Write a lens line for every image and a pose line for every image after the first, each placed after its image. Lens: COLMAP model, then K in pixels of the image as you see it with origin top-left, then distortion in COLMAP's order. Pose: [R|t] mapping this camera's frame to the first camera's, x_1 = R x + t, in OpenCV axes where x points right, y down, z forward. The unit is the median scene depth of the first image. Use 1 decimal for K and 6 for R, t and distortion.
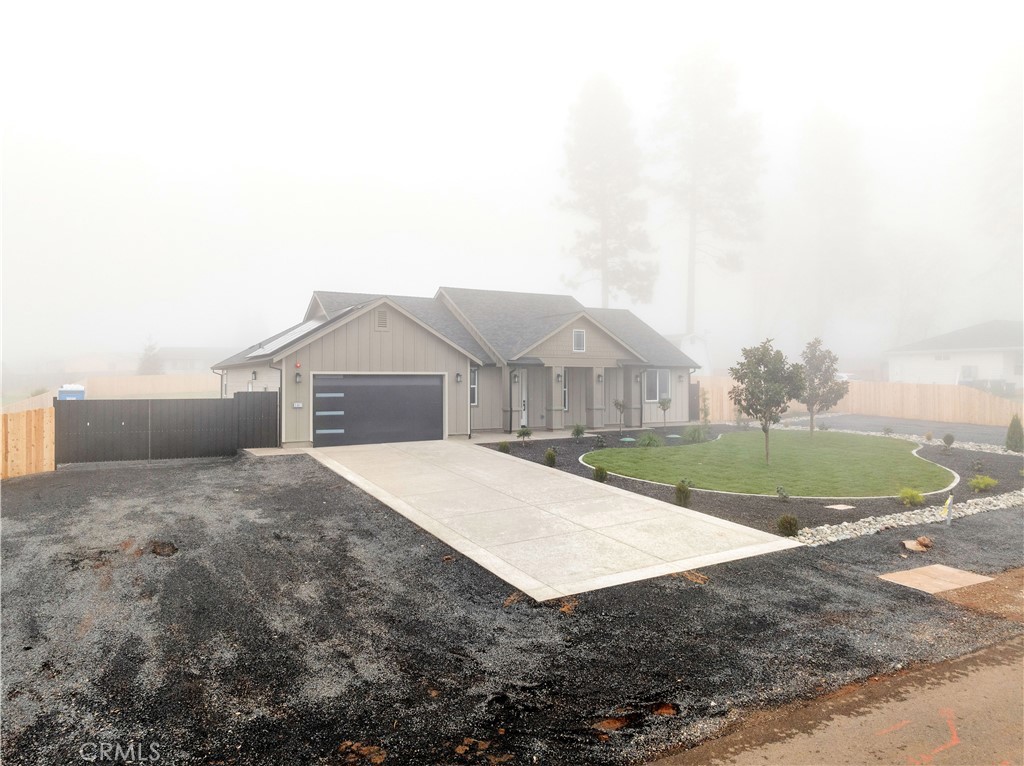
lens RADIAL K [[718.7, 0, 512.0], [0, 718.7, 383.0], [0, 0, 1]] dist [-0.034754, -0.001815]
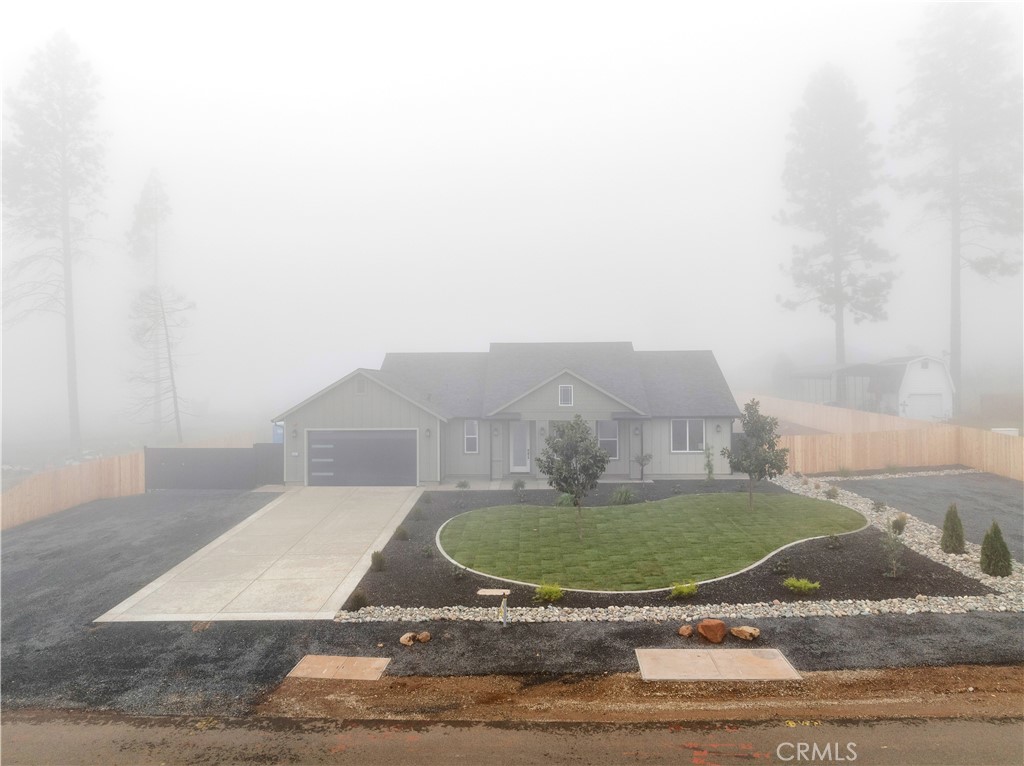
lens RADIAL K [[716.5, 0, 512.0], [0, 716.5, 383.0], [0, 0, 1]] dist [-0.034101, 0.005903]
pose [[0.851029, -0.006662, -0.525077, 0.605887], [0.004036, 0.999973, -0.006145, -0.074414], [0.525103, 0.003111, 0.851033, 0.066979]]
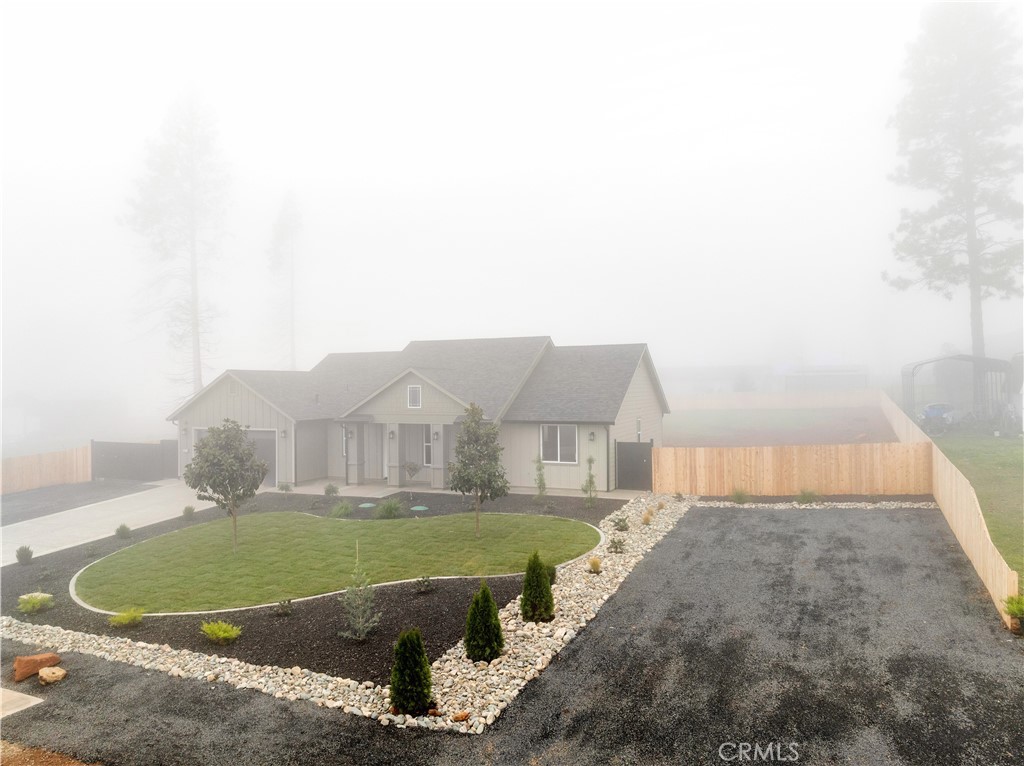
lens RADIAL K [[718.7, 0, 512.0], [0, 718.7, 383.0], [0, 0, 1]] dist [-0.034754, -0.001815]
pose [[0.602768, -0.006990, -0.797886, 0.996440], [0.005750, 0.999974, -0.004417, -0.075951], [0.797896, -0.001926, 0.602792, 0.548814]]
